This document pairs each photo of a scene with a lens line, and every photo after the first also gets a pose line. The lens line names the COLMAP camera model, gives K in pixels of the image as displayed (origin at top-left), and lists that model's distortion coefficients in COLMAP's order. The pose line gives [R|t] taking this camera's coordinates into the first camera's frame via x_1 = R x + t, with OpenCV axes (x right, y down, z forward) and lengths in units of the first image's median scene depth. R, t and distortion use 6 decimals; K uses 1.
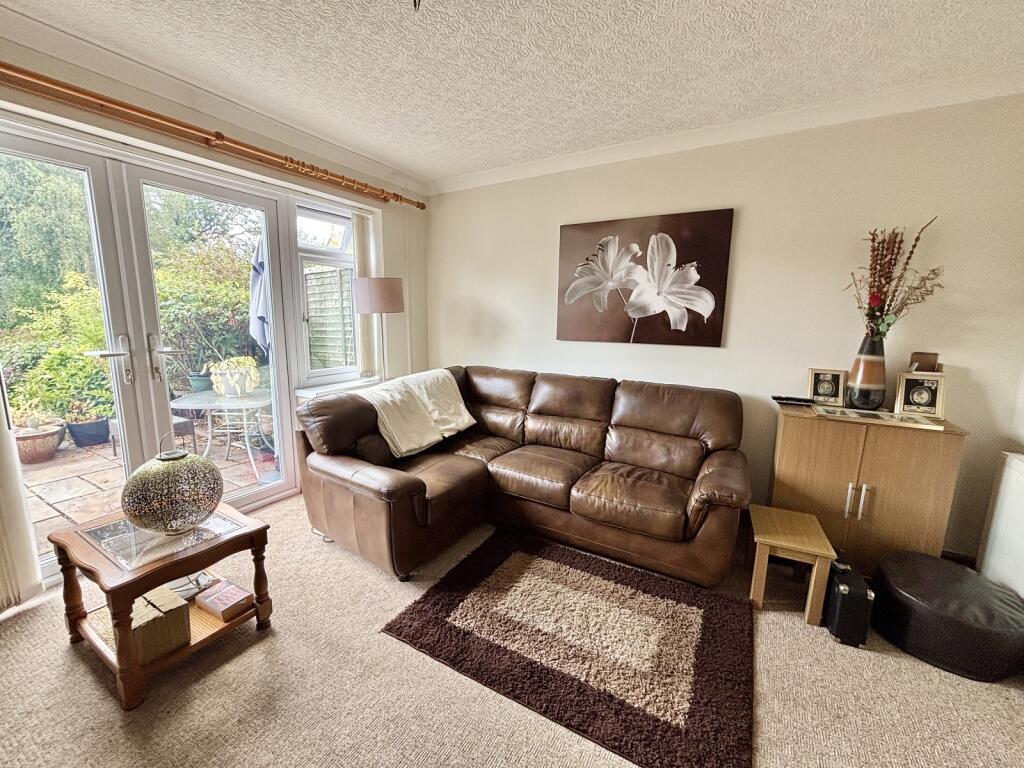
lens RADIAL K [[411.7, 0, 512.7], [0, 411.7, 378.7], [0, 0, 1]] dist [0.004154, -0.000342]
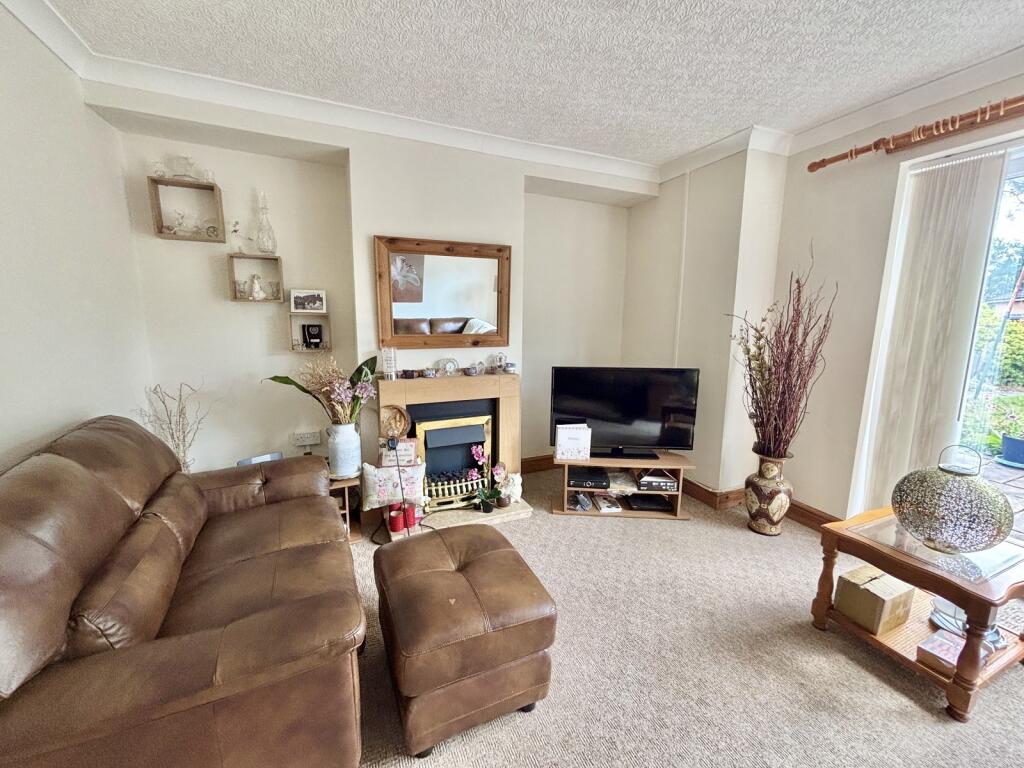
lens RADIAL K [[411.7, 0, 511.0], [0, 411.7, 382.7], [0, 0, 1]] dist [0.004154, -0.000342]
pose [[-0.588637, 0.098985, -0.802315, 0.471236], [-0.147749, 0.962585, 0.227158, -0.062637], [0.794781, 0.252255, -0.551988, 0.619495]]
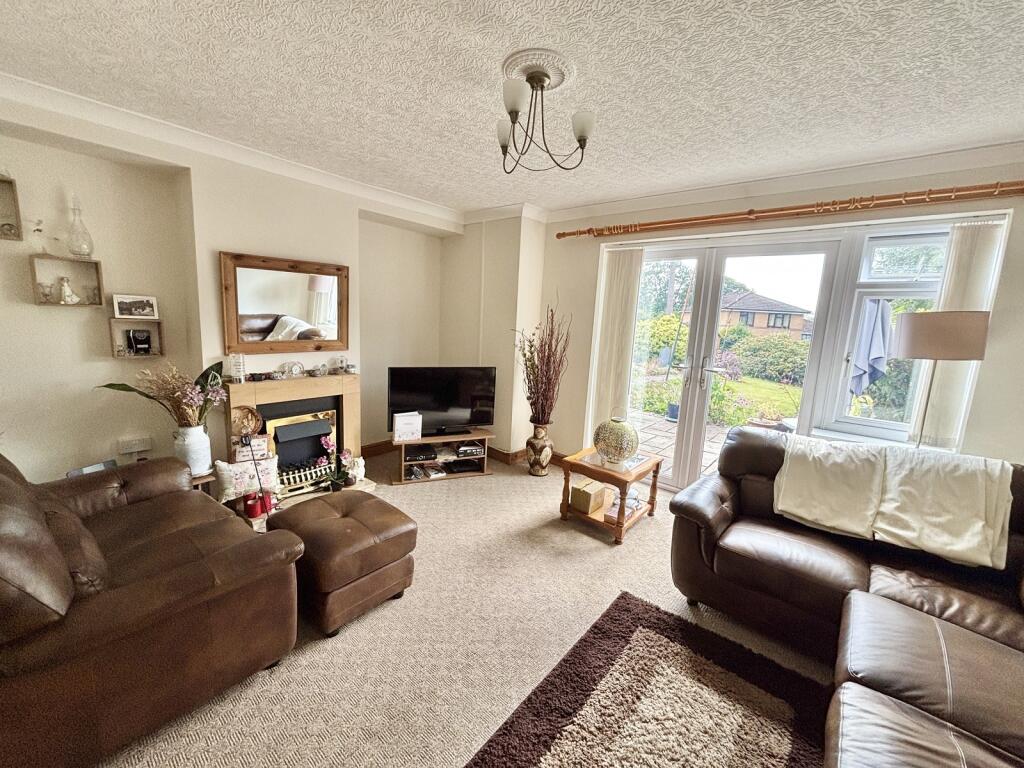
lens RADIAL K [[411.7, 0, 511.1], [0, 411.7, 382.2], [0, 0, 1]] dist [0.004154, -0.000342]
pose [[-0.167436, 0.127057, -0.977661, 0.925871], [-0.206037, 0.965254, 0.160731, -0.152938], [0.964113, 0.228346, -0.135440, 0.702952]]
